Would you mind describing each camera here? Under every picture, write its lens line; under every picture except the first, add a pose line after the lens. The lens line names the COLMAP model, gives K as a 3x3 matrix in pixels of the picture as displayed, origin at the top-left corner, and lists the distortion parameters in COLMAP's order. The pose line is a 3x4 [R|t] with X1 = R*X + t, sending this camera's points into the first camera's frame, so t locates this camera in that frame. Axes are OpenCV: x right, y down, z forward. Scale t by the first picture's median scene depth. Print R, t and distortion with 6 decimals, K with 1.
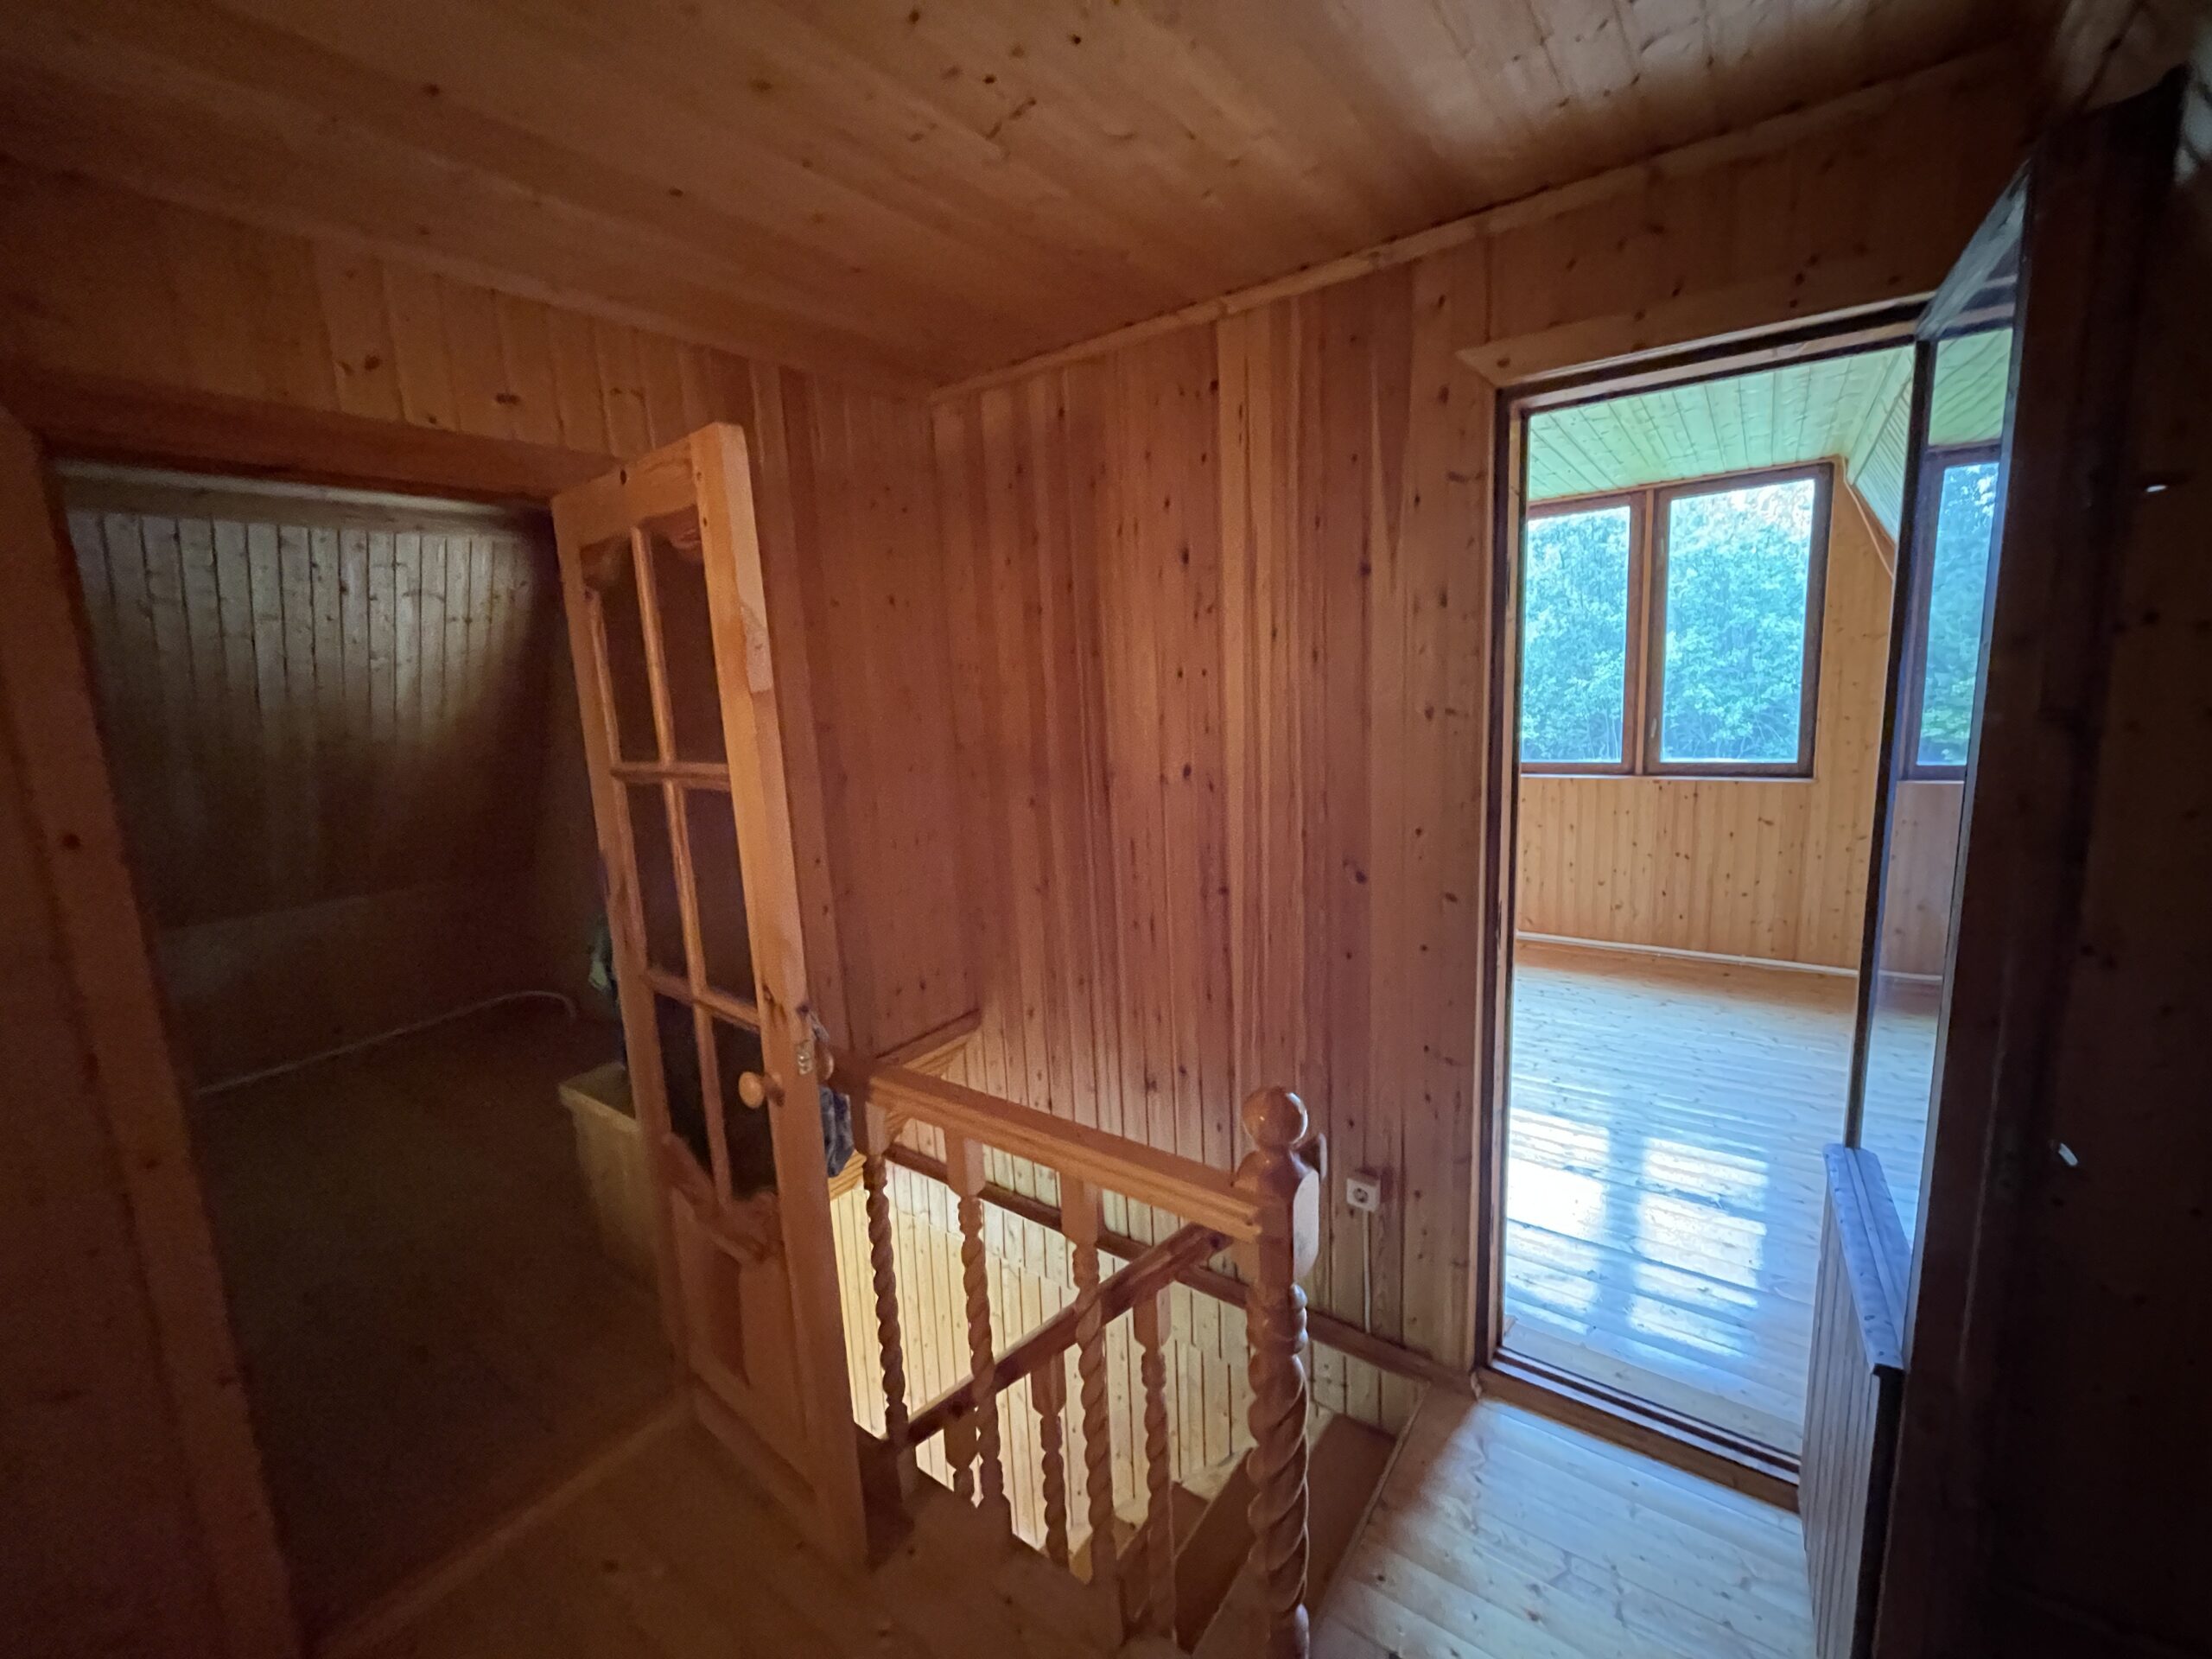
lens RADIAL K [[892.9, 0, 1107.2], [0, 892.9, 823.0], [0, 0, 1]] dist [-0.000345, -0.000734]
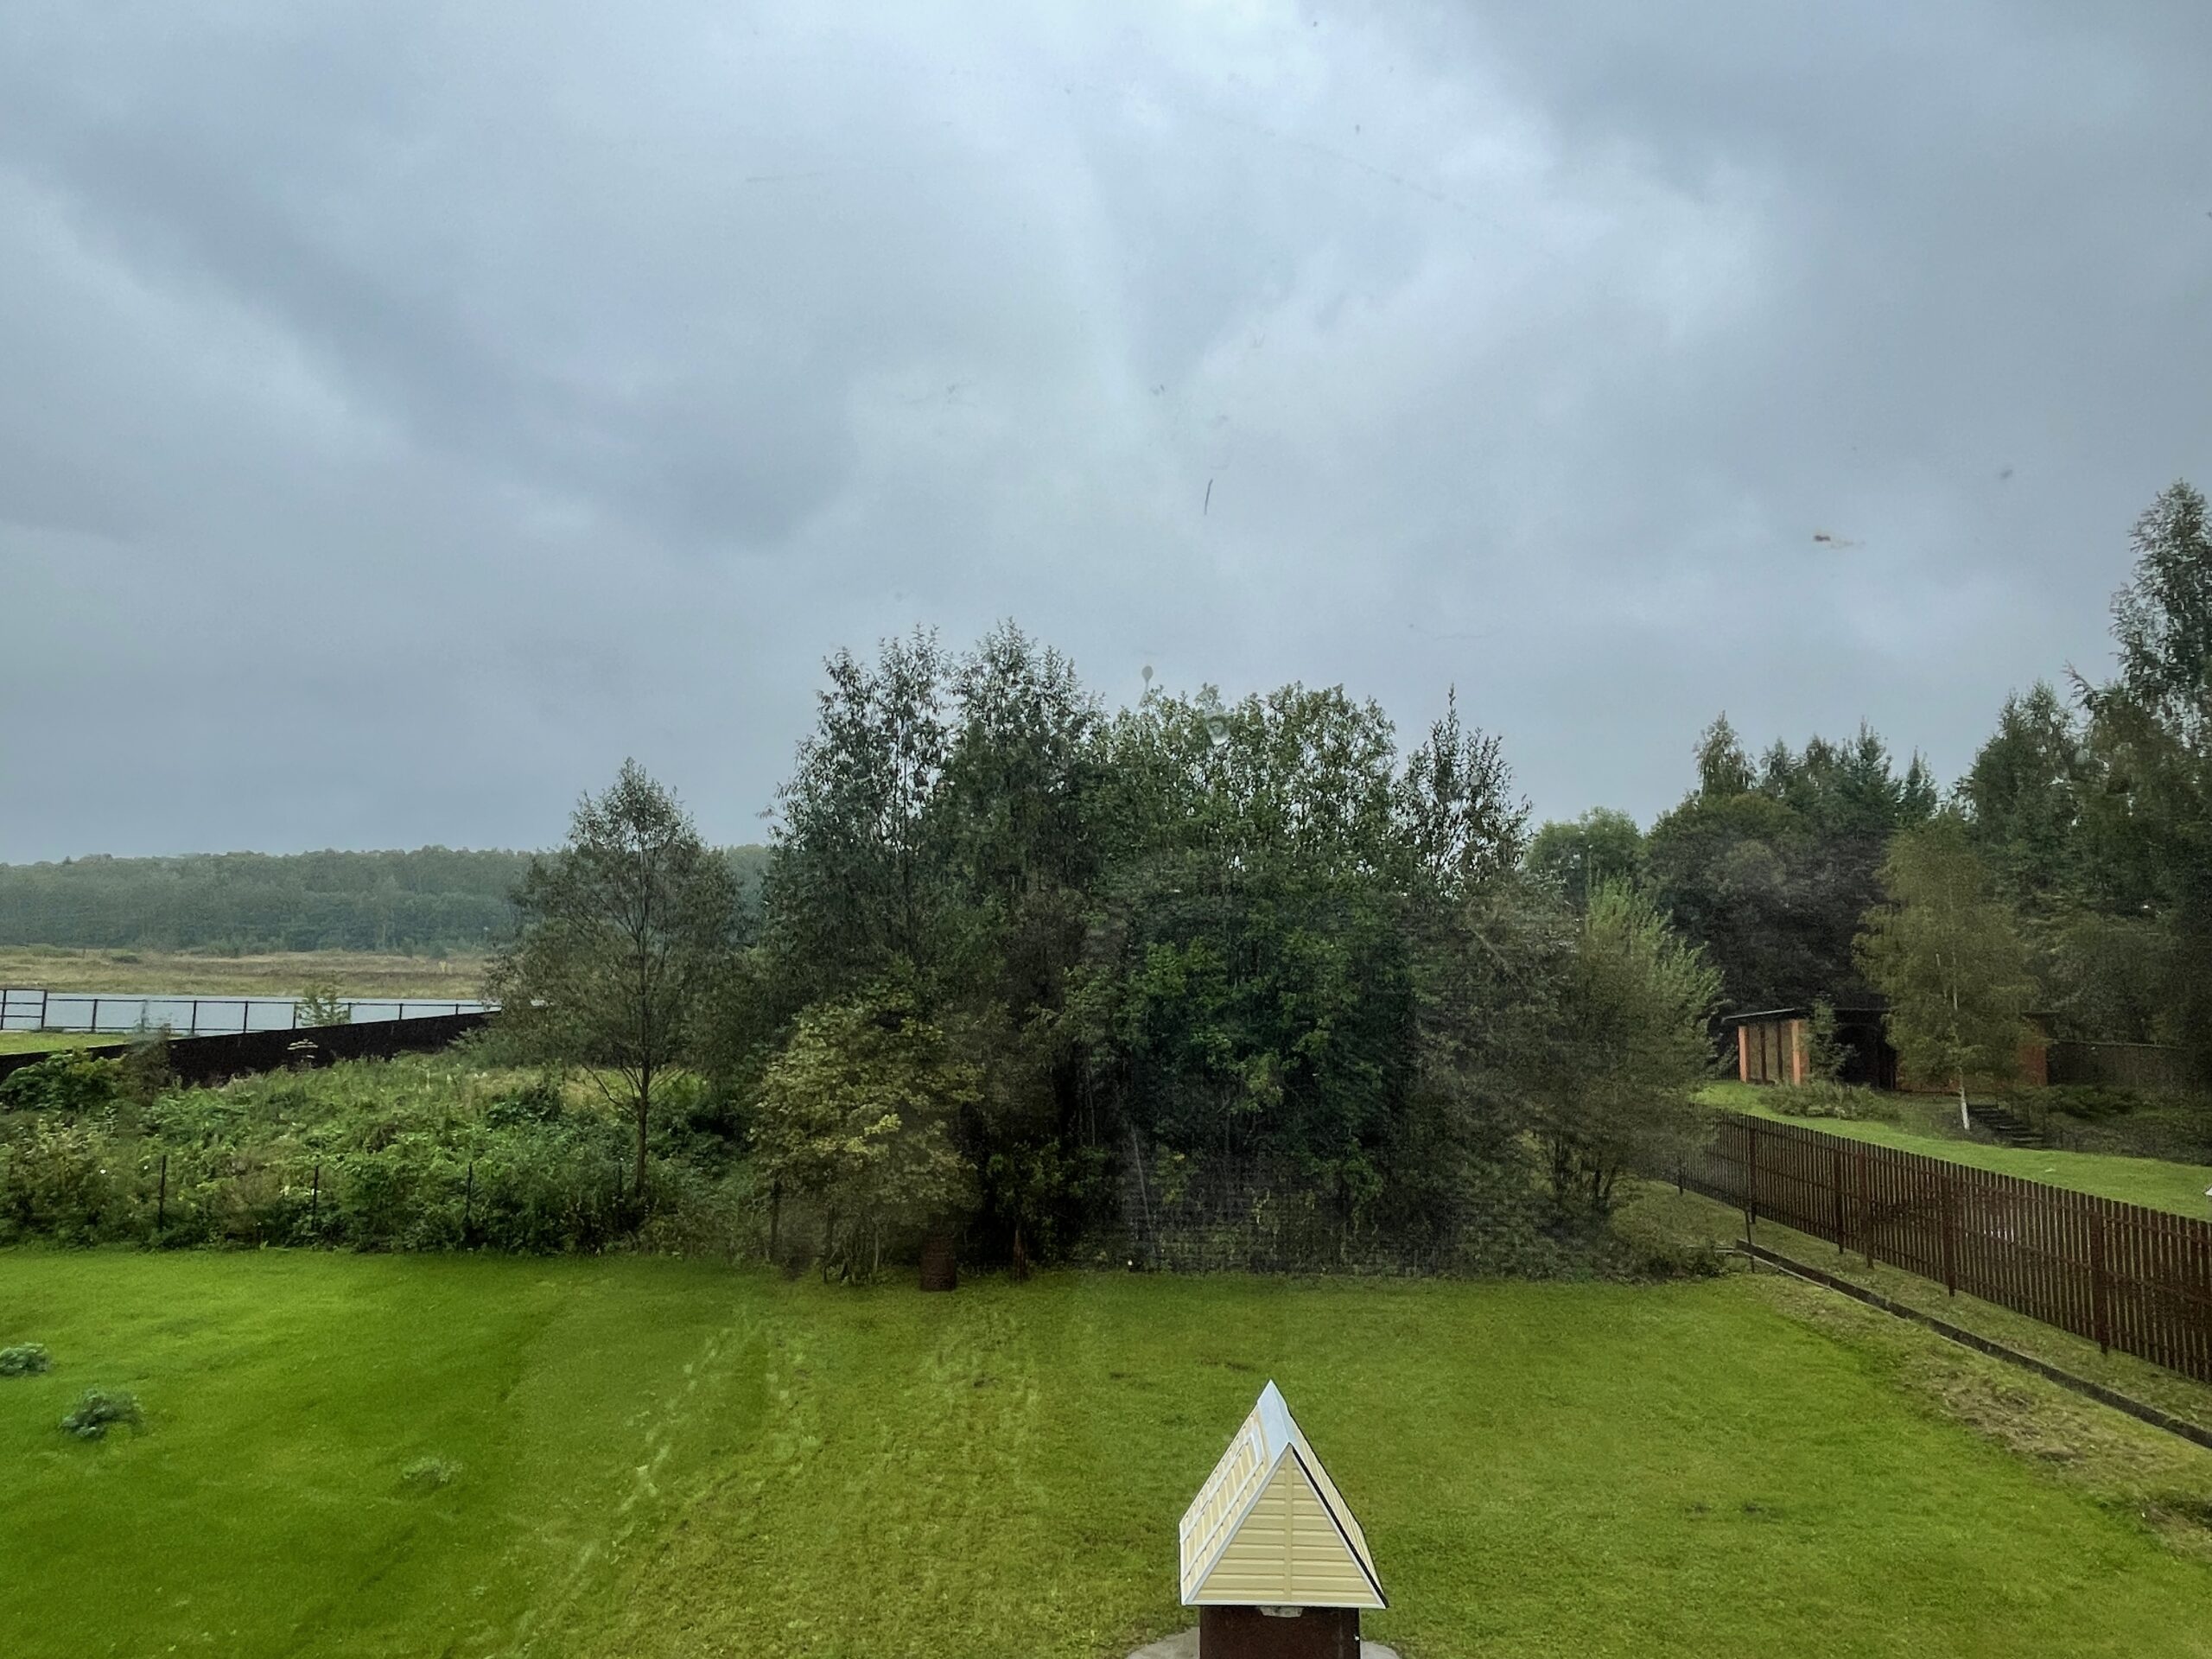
lens RADIAL K [[1295.8, 0, 1099.2], [0, 1295.8, 815.5], [0, 0, 1]] dist [0.008221, -0.001408]
pose [[0.844422, 0.121529, 0.521710, 0.088816], [0.028475, 0.962364, -0.270266, -0.050487], [-0.534920, 0.243075, 0.809182, 0.250294]]
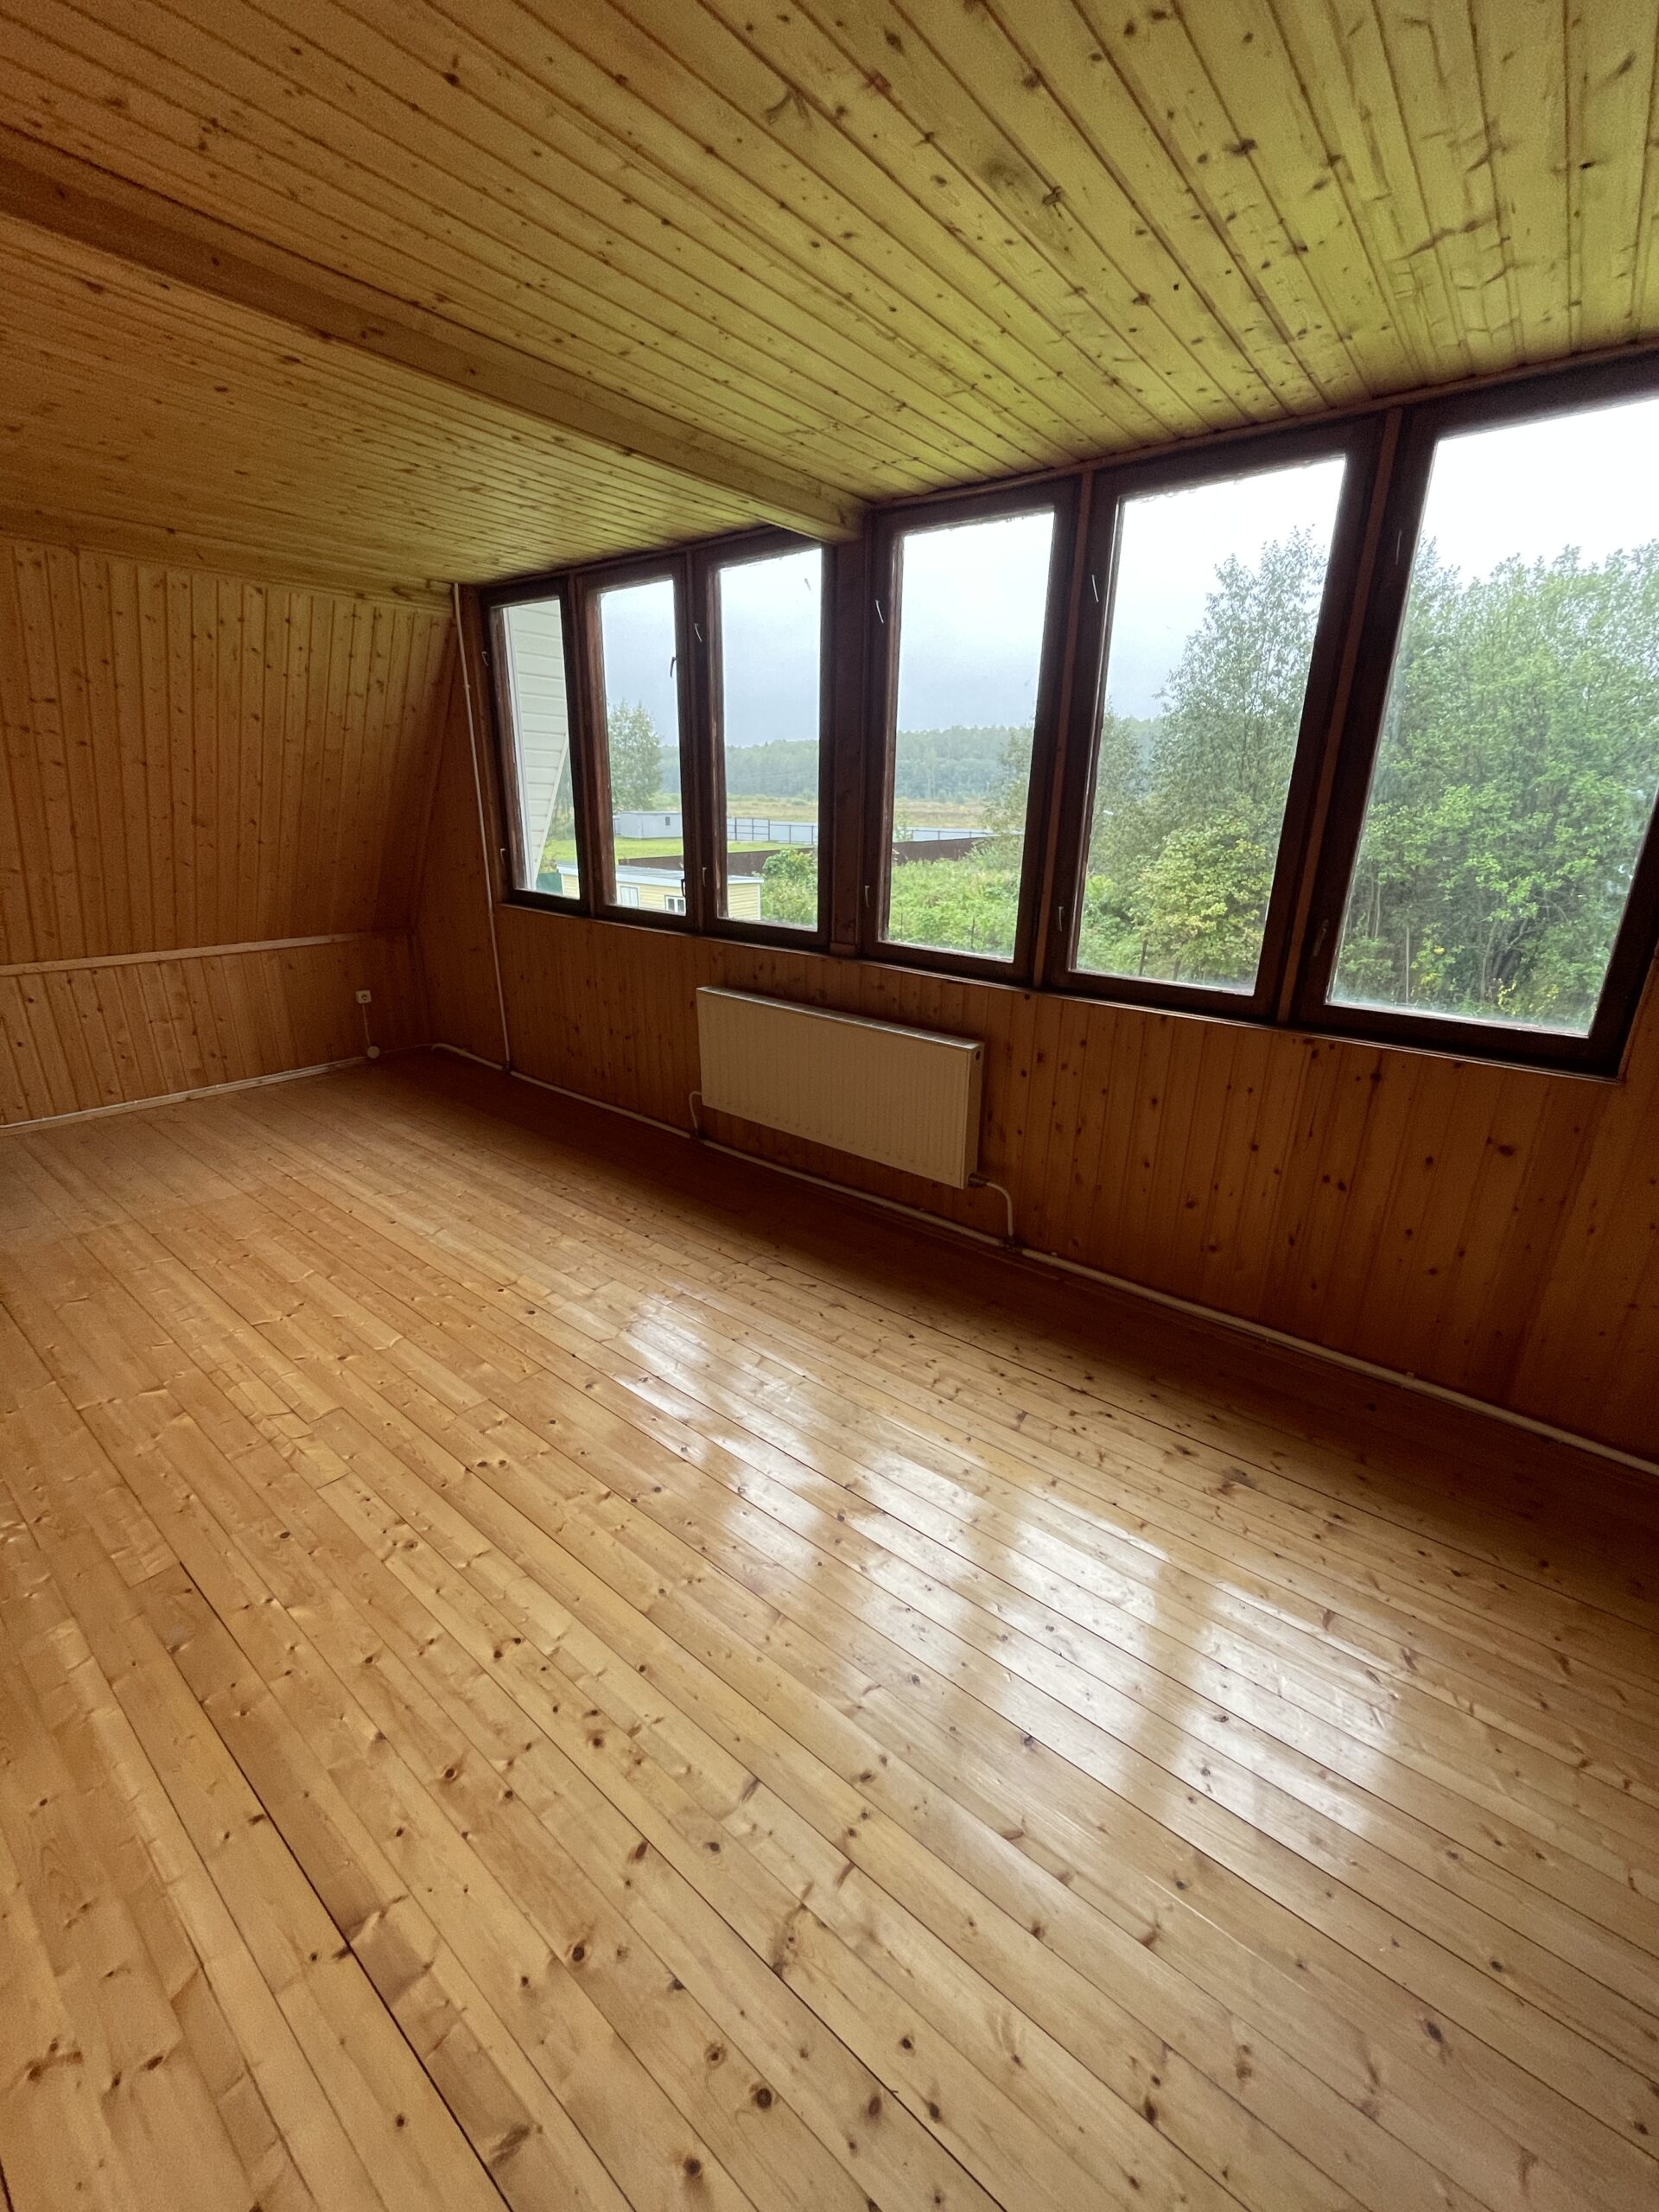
lens RADIAL K [[892.9, 0, 830.5], [0, 892.9, 1106.0], [0, 0, 1]] dist [-0.000345, -0.000734]
pose [[0.996573, 0.080805, -0.017667, 0.076655], [-0.076537, 0.981863, 0.173458, -0.017310], [0.031363, -0.171511, 0.984683, 0.103329]]
